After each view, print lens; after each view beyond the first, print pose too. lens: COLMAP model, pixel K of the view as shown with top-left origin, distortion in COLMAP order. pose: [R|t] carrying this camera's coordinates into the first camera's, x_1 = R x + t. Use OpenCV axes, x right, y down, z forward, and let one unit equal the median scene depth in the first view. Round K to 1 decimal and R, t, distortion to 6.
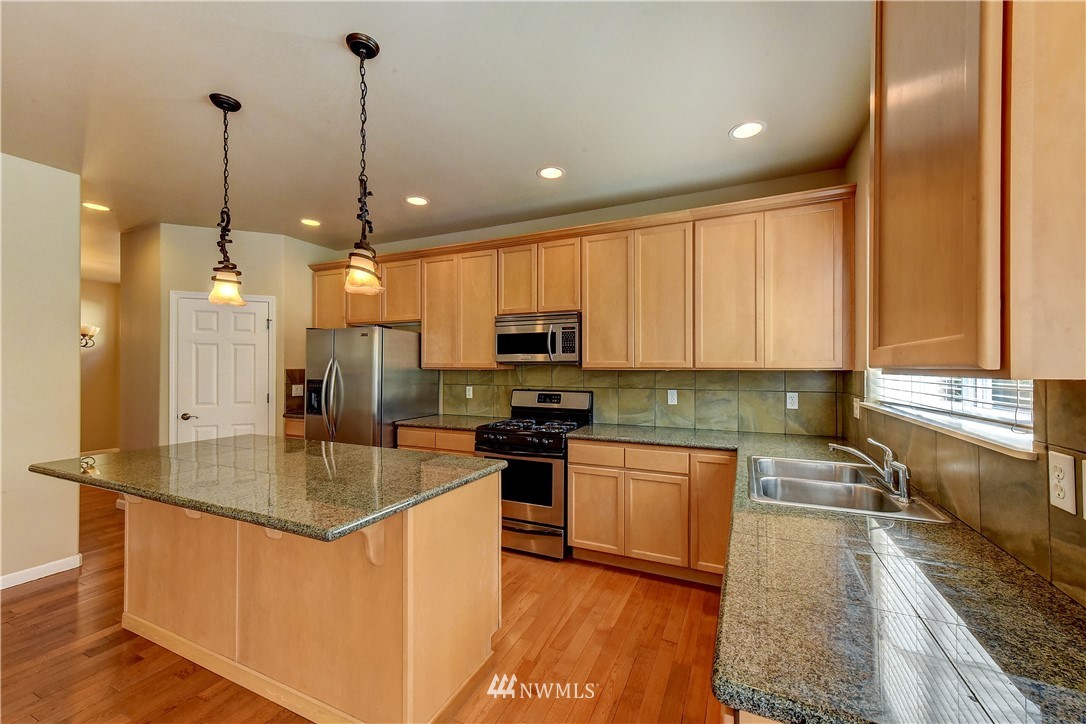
lens RADIAL K [[432.7, 0, 545.8], [0, 432.7, 367.9], [0, 0, 1]] dist [0.018515, 0.000631]
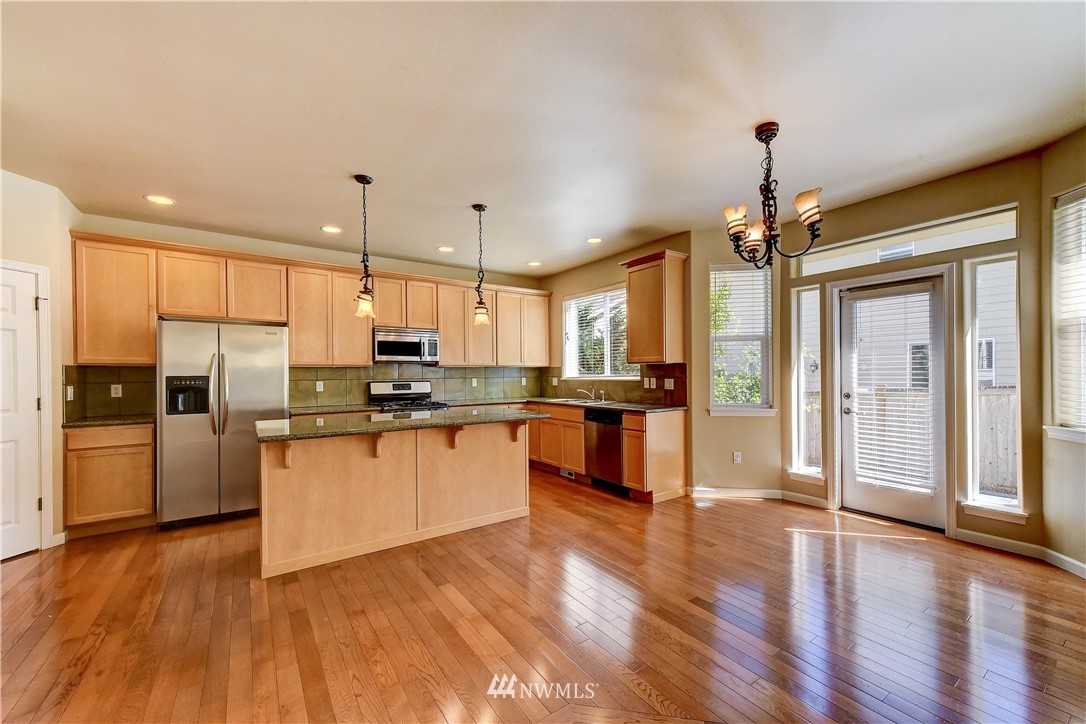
lens RADIAL K [[432.7, 0, 552.2], [0, 432.7, 374.6], [0, 0, 1]] dist [0.018515, 0.000631]
pose [[0.502380, -0.006091, 0.864626, -1.048155], [0.011957, 0.999929, 0.000097, 0.037145], [-0.864564, 0.010290, 0.502417, -0.172923]]
